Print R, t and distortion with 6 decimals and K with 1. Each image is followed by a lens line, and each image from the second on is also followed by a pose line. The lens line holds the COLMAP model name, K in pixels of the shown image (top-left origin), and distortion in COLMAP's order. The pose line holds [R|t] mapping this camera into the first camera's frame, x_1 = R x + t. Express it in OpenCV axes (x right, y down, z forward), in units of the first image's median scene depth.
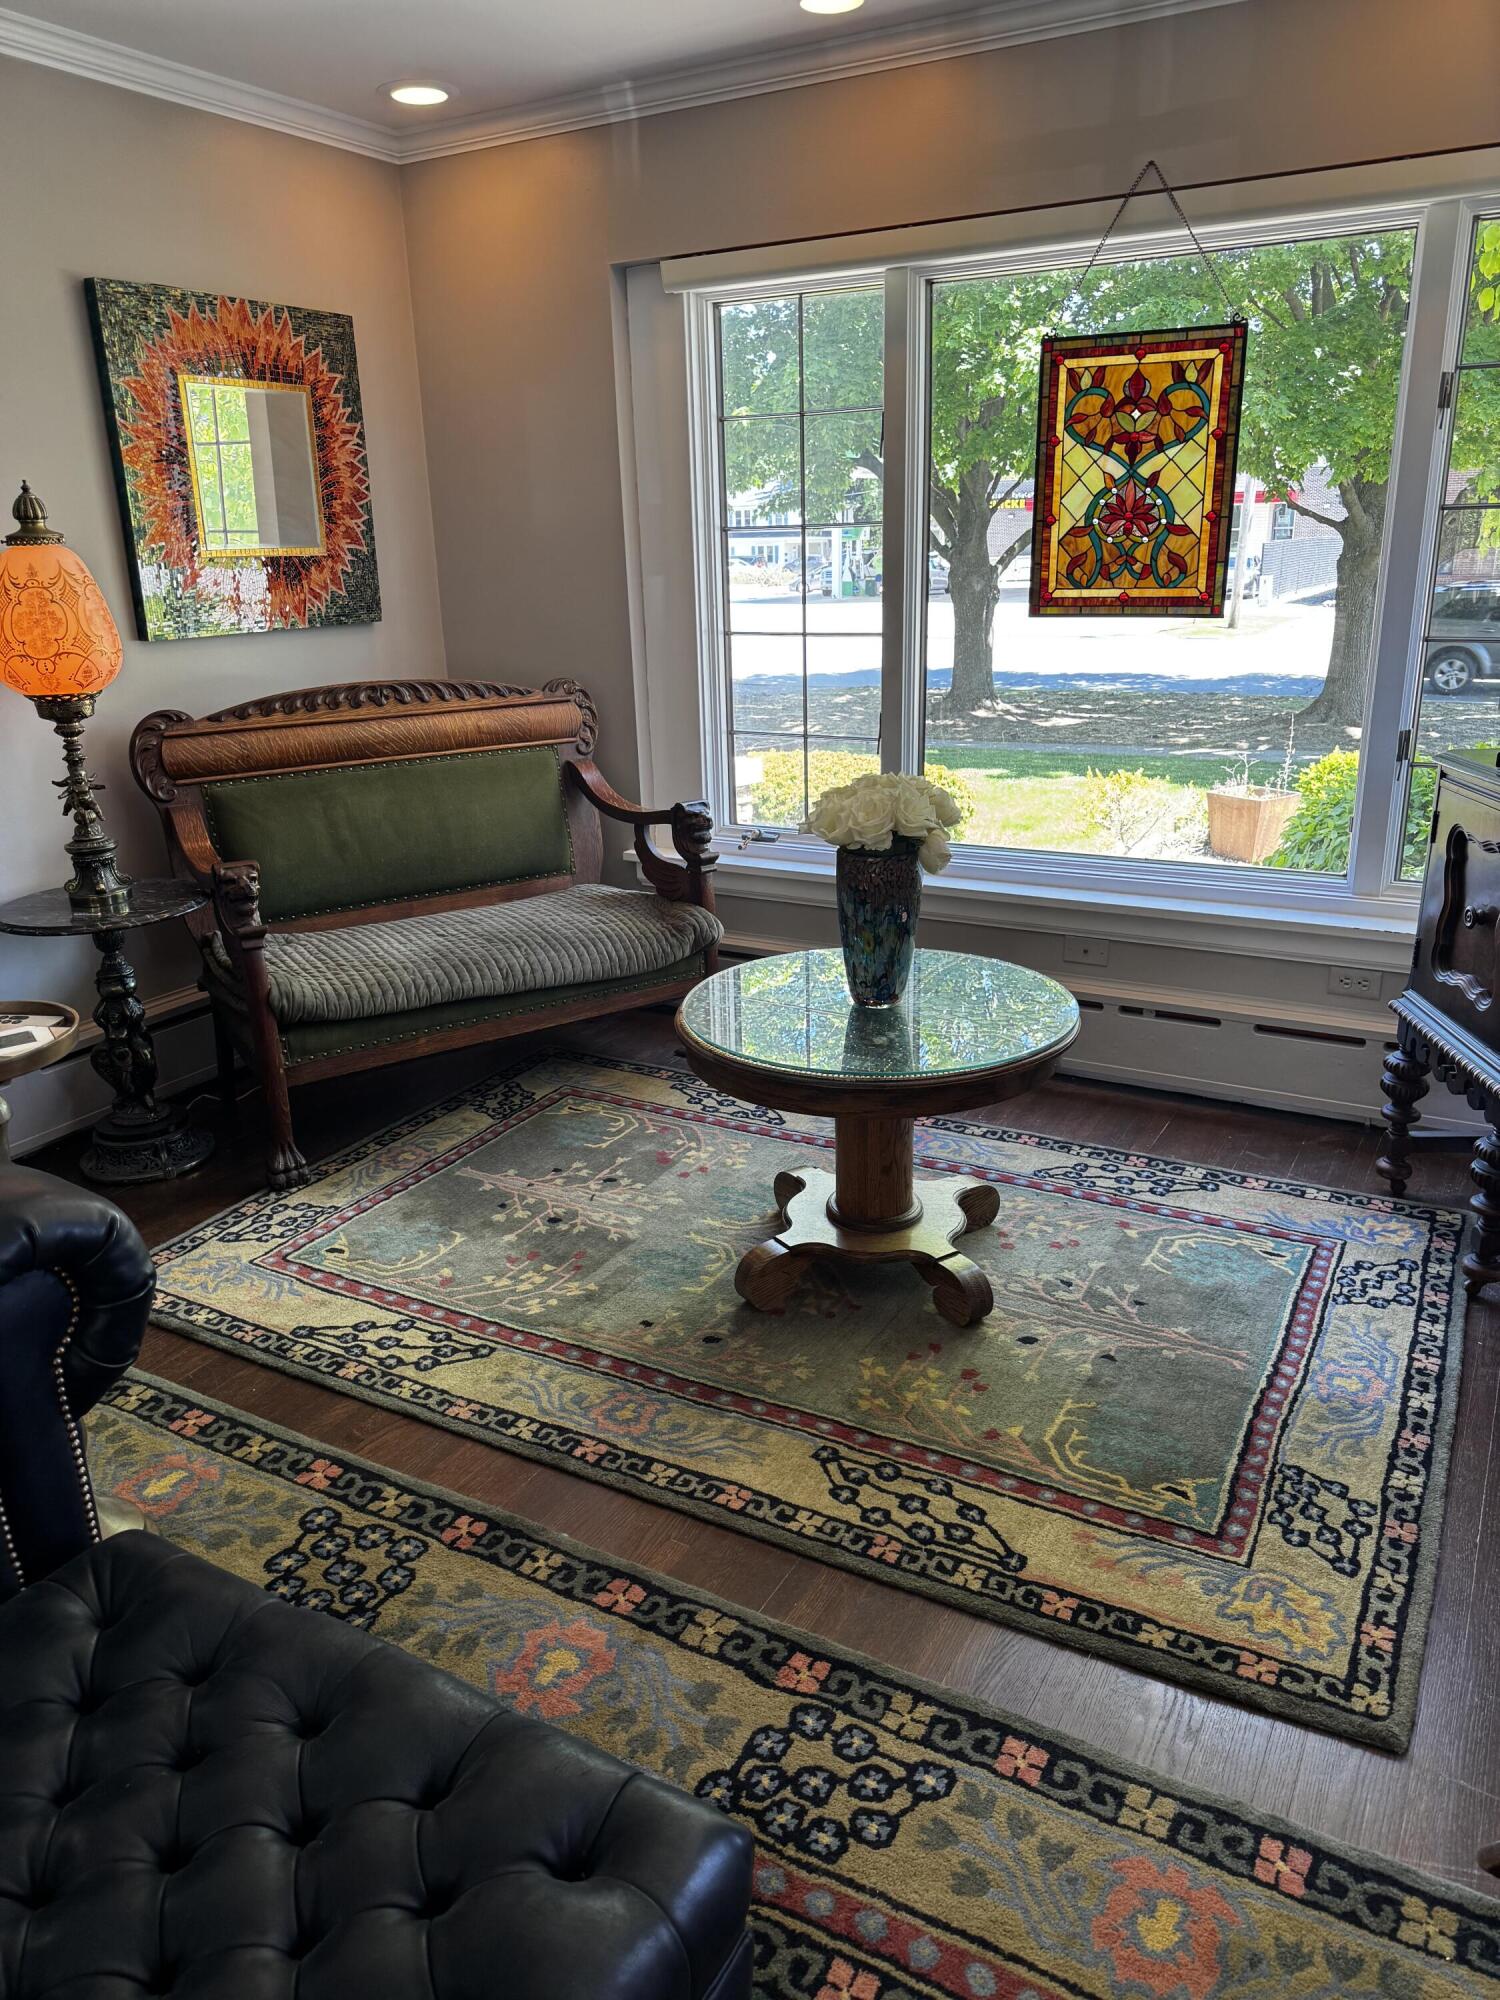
lens RADIAL K [[1413.6, 0, 752.4], [0, 1413.6, 1008.8], [0, 0, 1]] dist [0.050937, -0.072886]
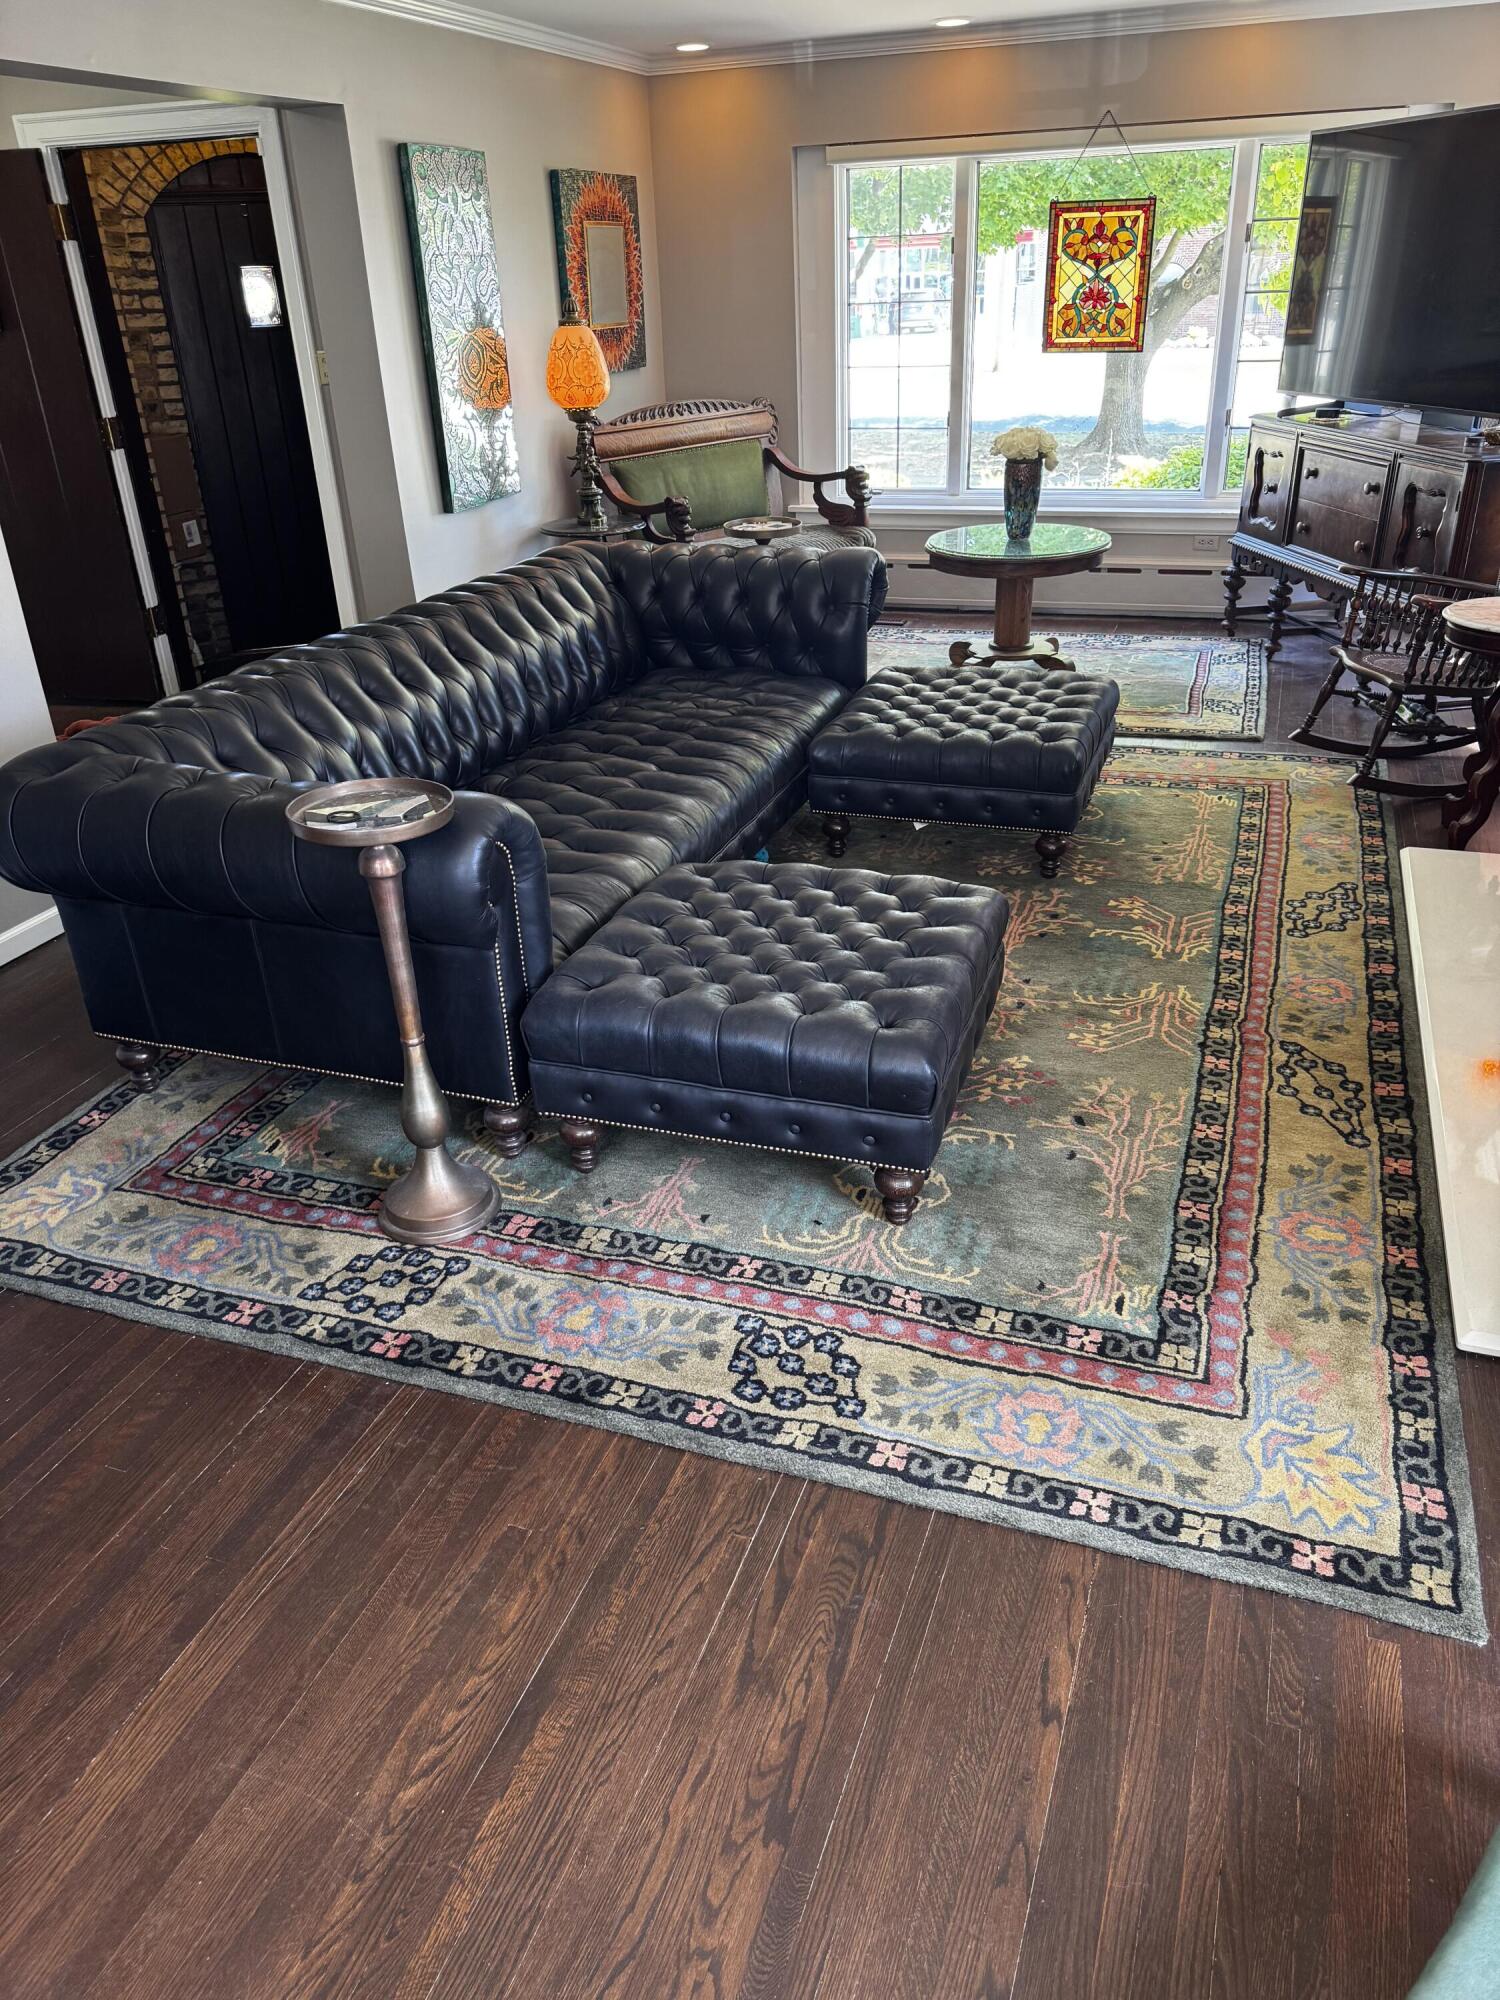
lens RADIAL K [[1401.6, 0, 755.7], [0, 1401.6, 1001.0], [0, 0, 1]] dist [0.002449, -0.003023]
pose [[0.984643, -0.089856, 0.149682, -0.576284], [0.066246, 0.985555, 0.155859, 0.276813], [-0.161525, -0.143550, 0.976372, -0.953582]]
